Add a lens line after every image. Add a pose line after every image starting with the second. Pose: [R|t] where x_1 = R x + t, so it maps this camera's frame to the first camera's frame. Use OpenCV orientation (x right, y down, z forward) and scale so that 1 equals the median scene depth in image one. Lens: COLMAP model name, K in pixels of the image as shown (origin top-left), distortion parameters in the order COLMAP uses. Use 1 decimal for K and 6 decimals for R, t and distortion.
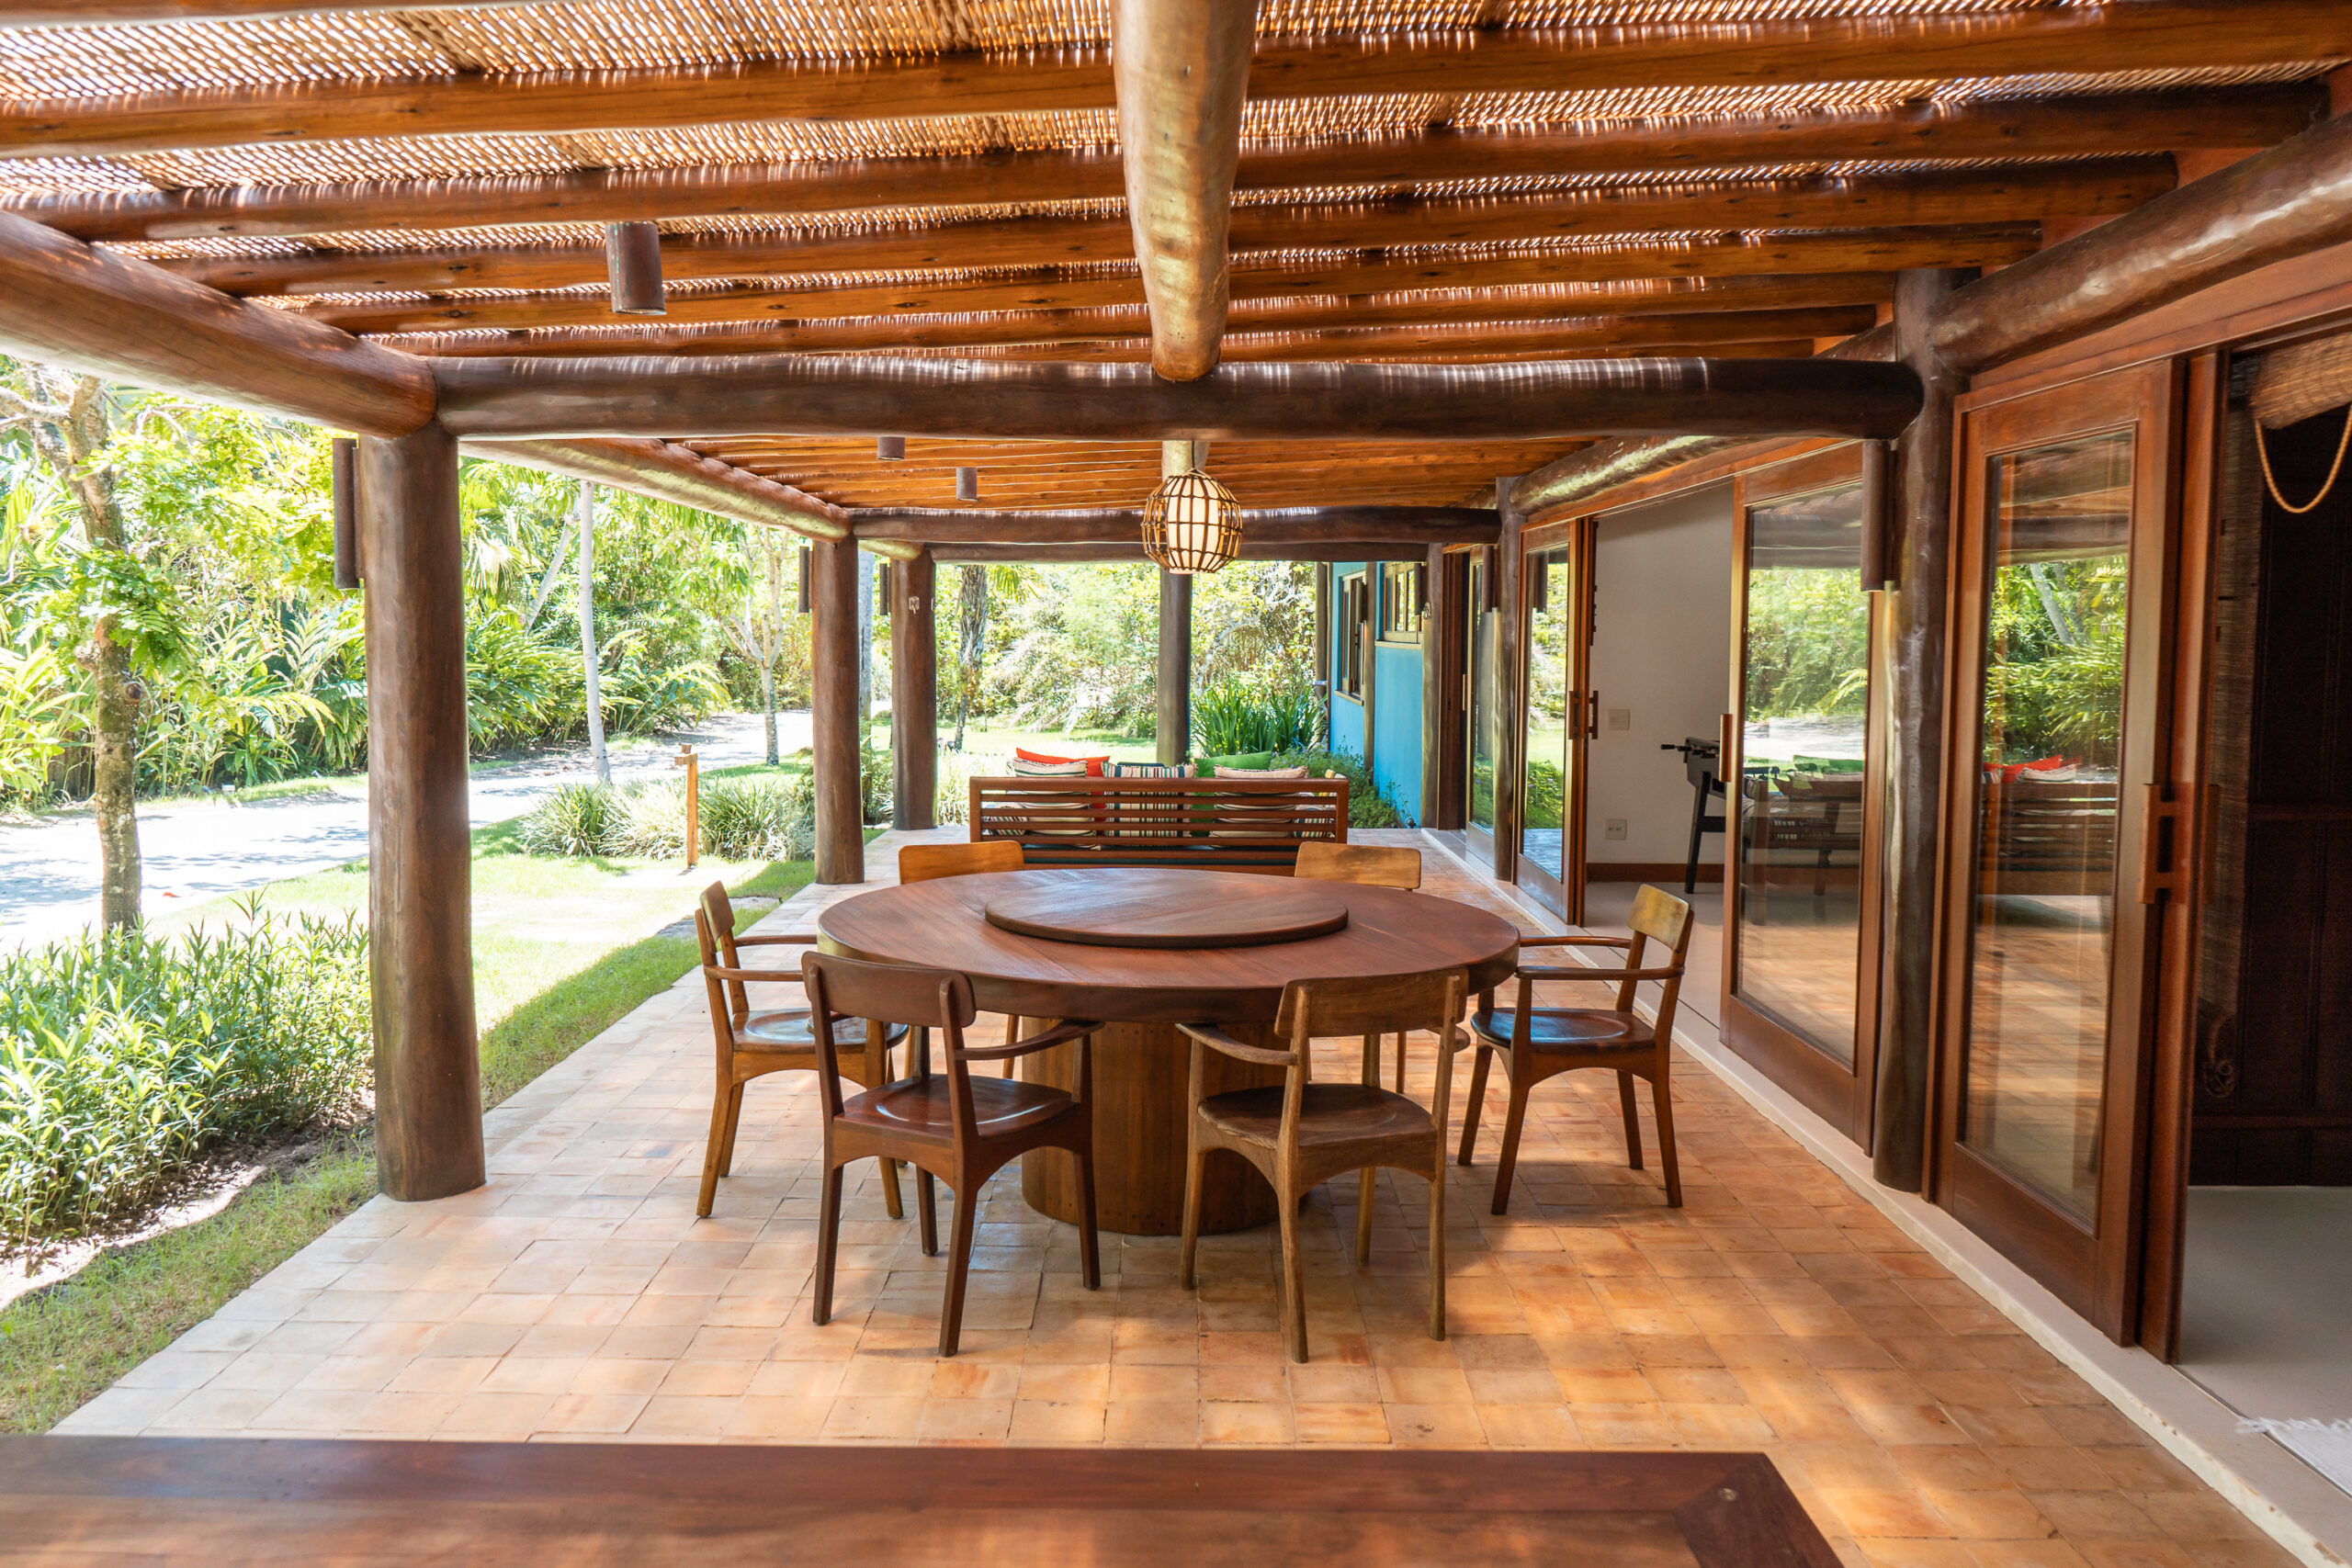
lens RADIAL K [[1850.2, 0, 1176.0], [0, 1850.2, 784.0], [0, 0, 1]] dist [-0.034120, 0.000784]
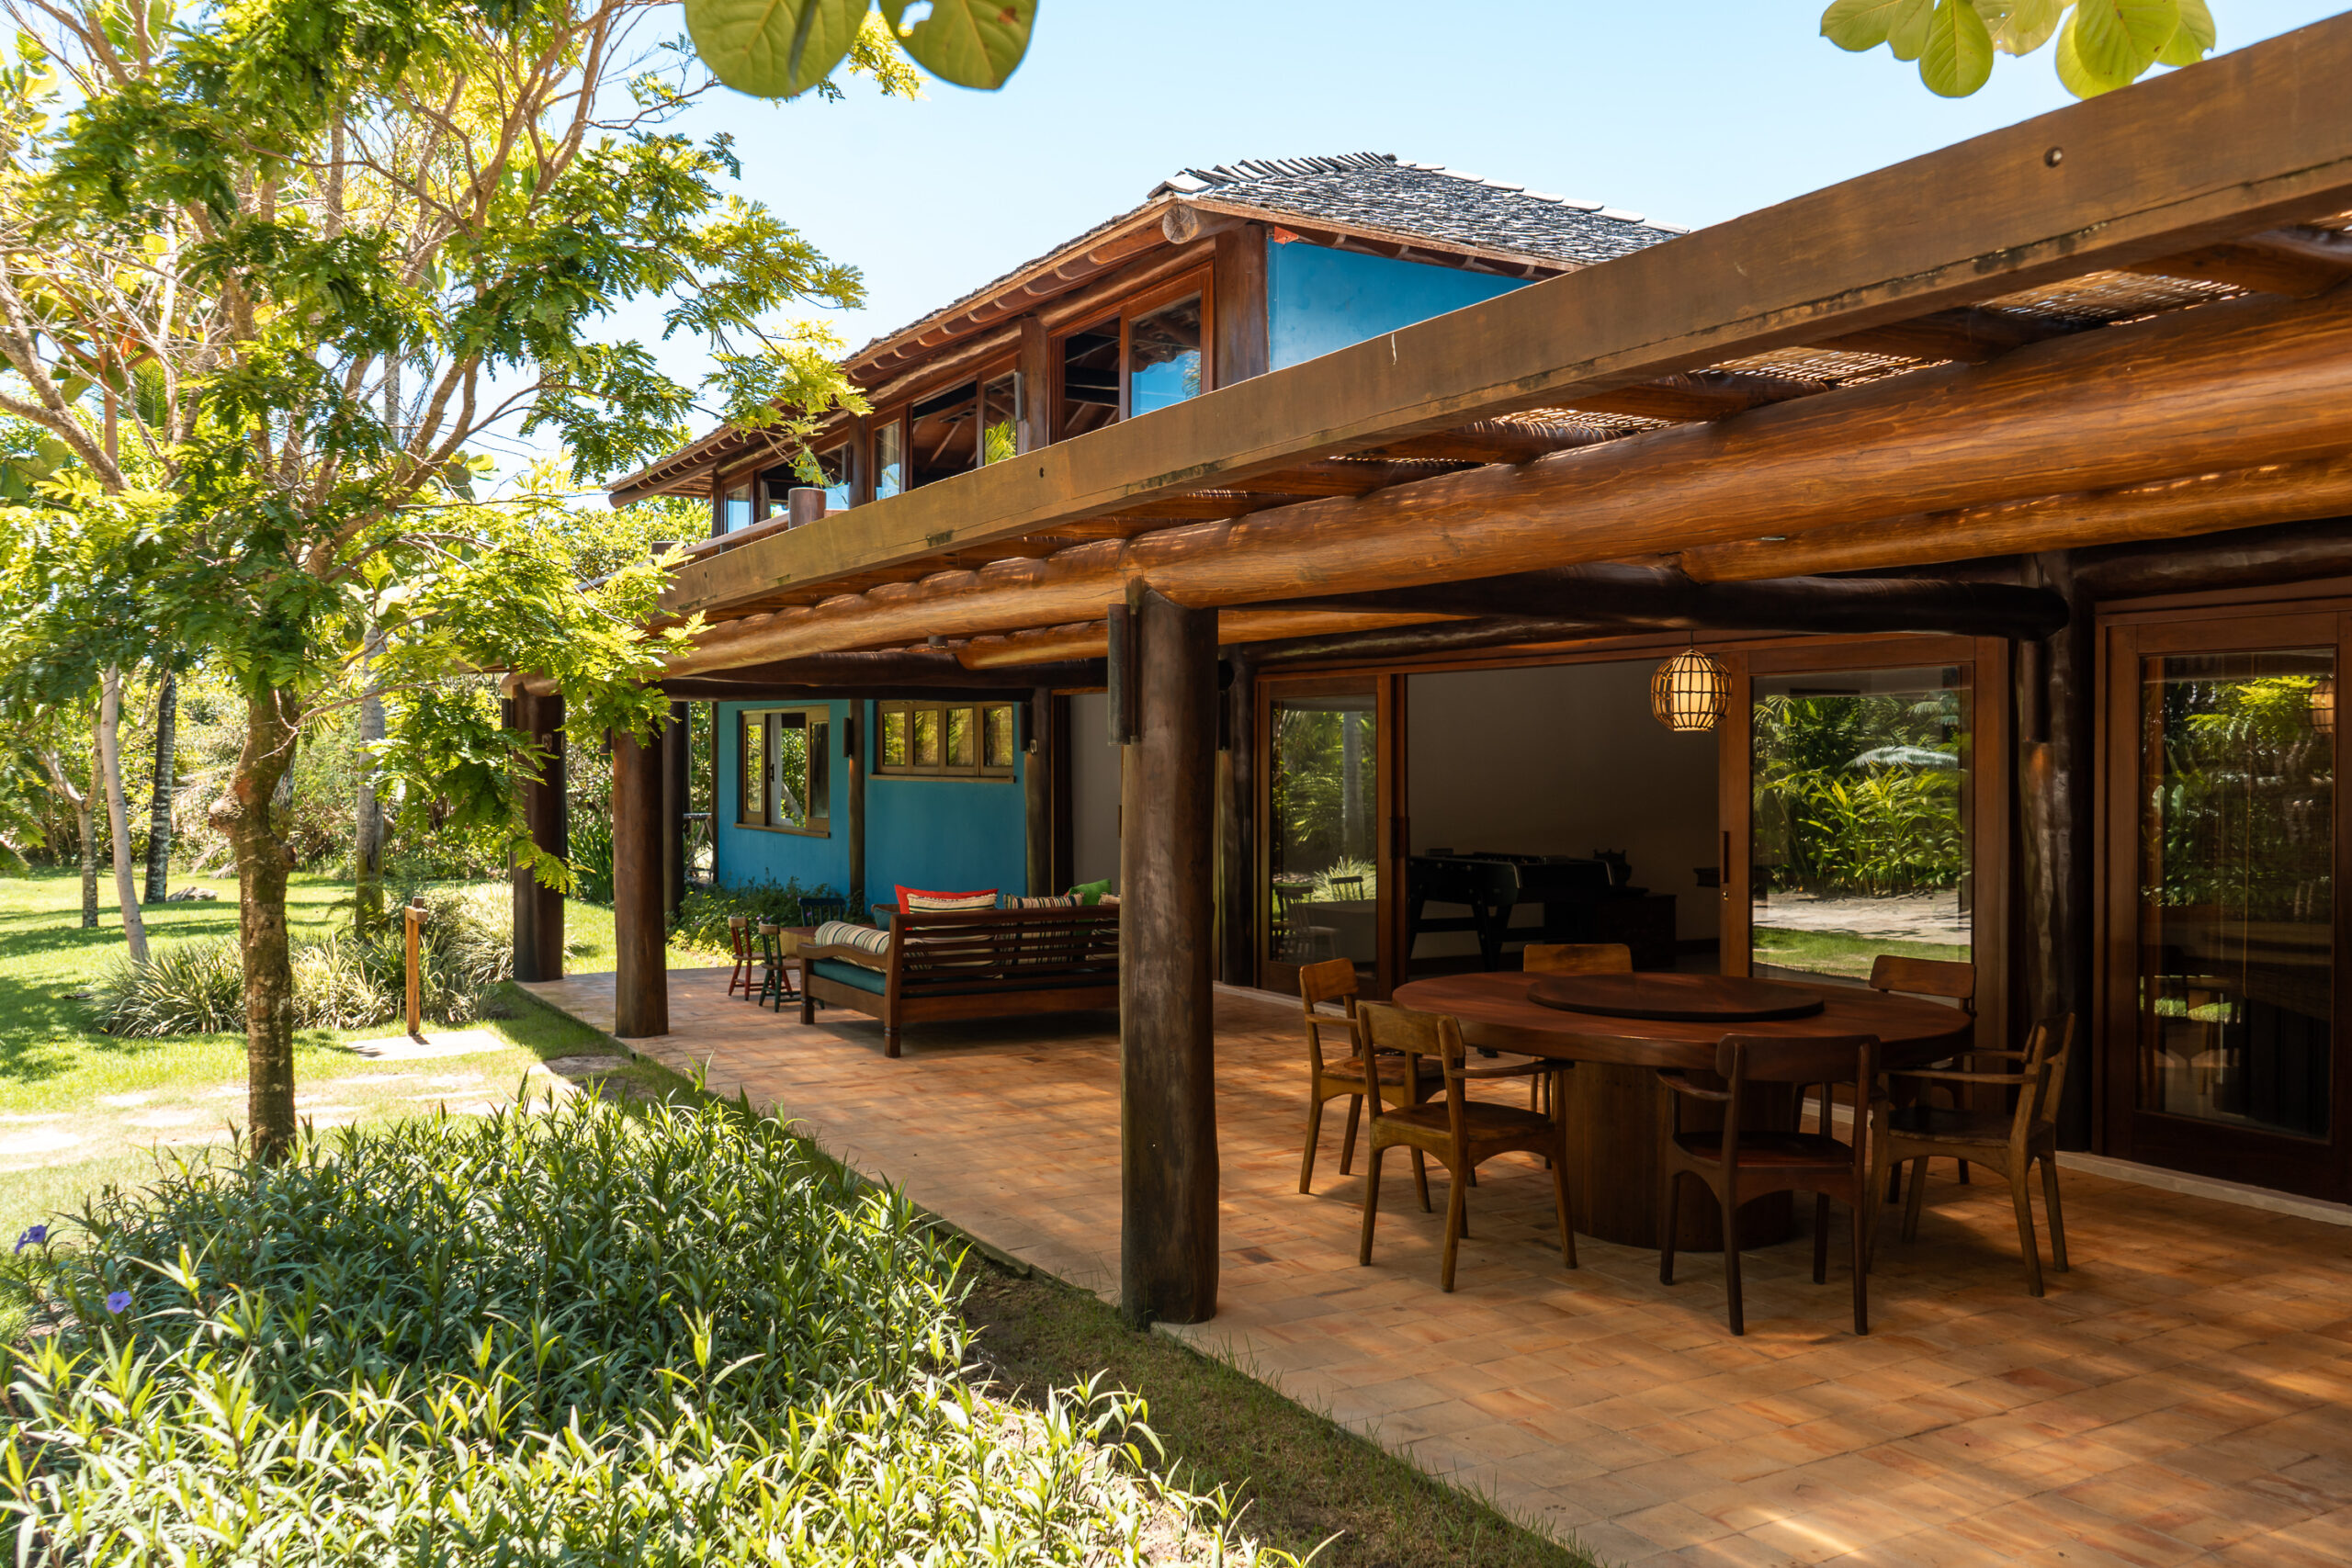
lens RADIAL K [[1850.2, 0, 1176.0], [0, 1850.2, 784.0], [0, 0, 1]] dist [-0.034120, 0.000784]
pose [[0.859224, -0.011959, 0.511459, -0.957763], [0.046946, 0.997352, -0.055547, -0.022227], [-0.509440, 0.071739, 0.857510, 0.082409]]
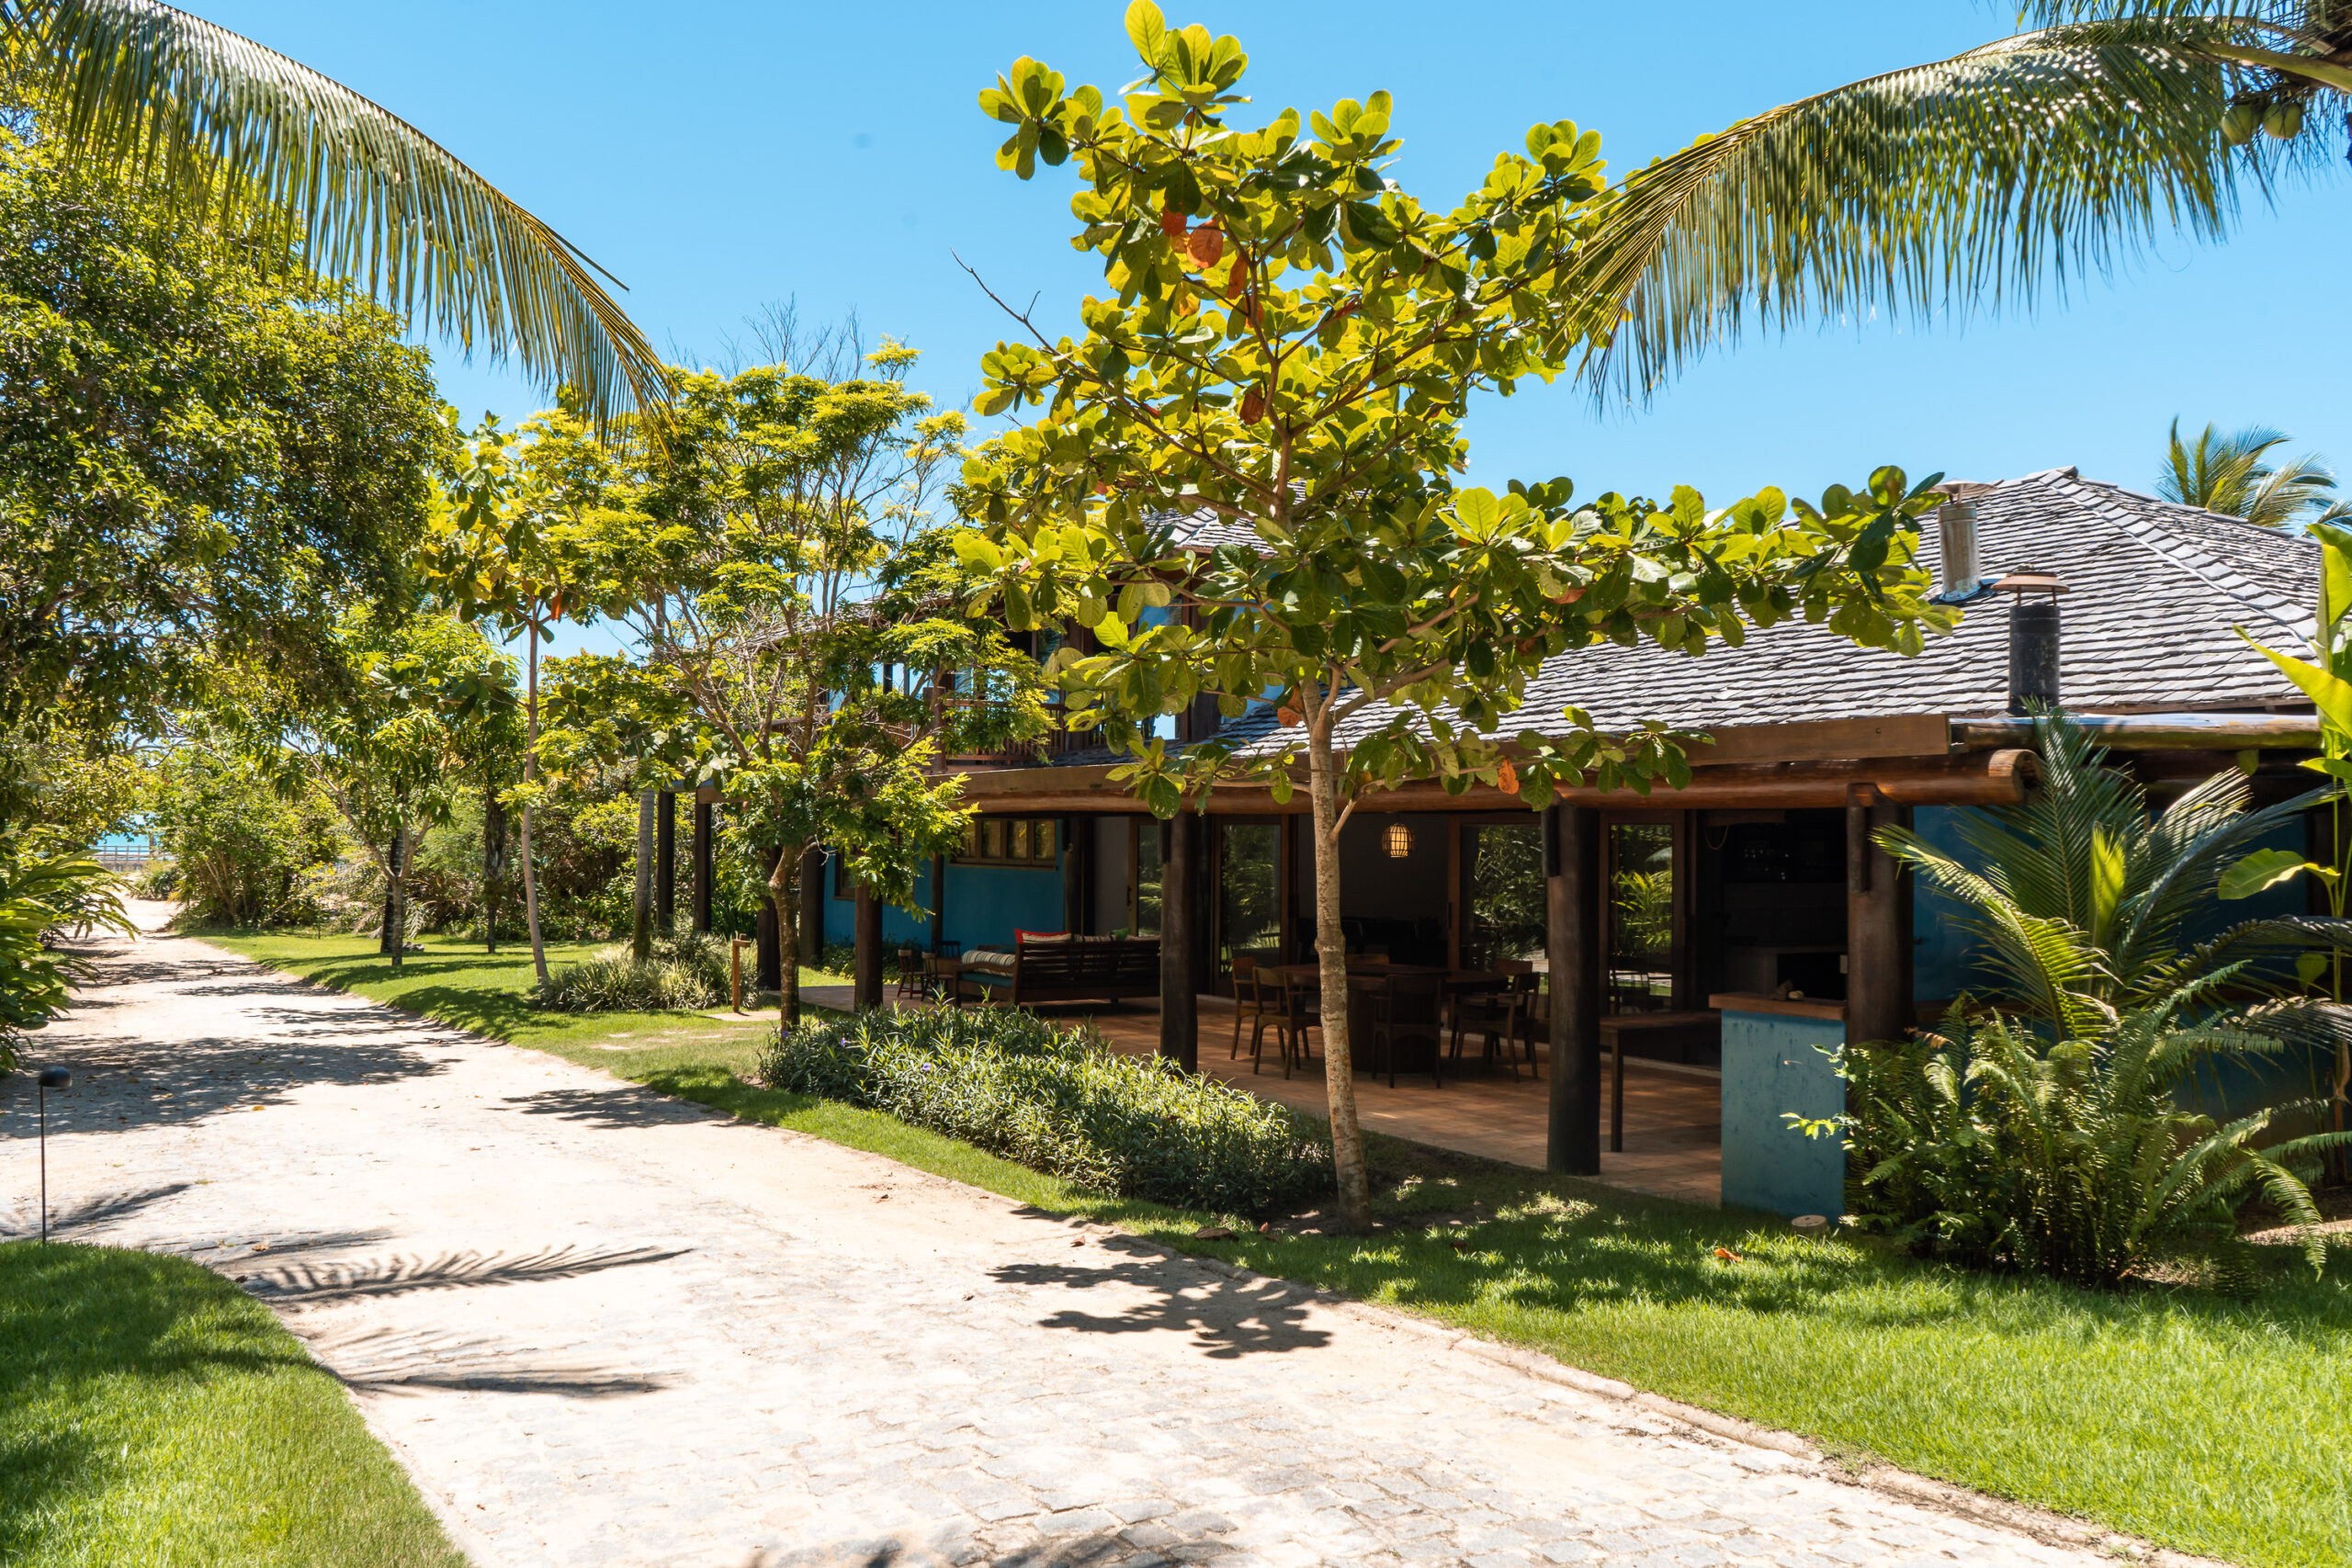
lens RADIAL K [[1850.2, 0, 1176.0], [0, 1850.2, 784.0], [0, 0, 1]] dist [-0.034120, 0.000784]
pose [[0.843708, 0.018216, 0.536493, -1.957312], [0.040498, 0.994416, -0.097452, 0.049896], [-0.535272, 0.103948, 0.838259, -1.406817]]
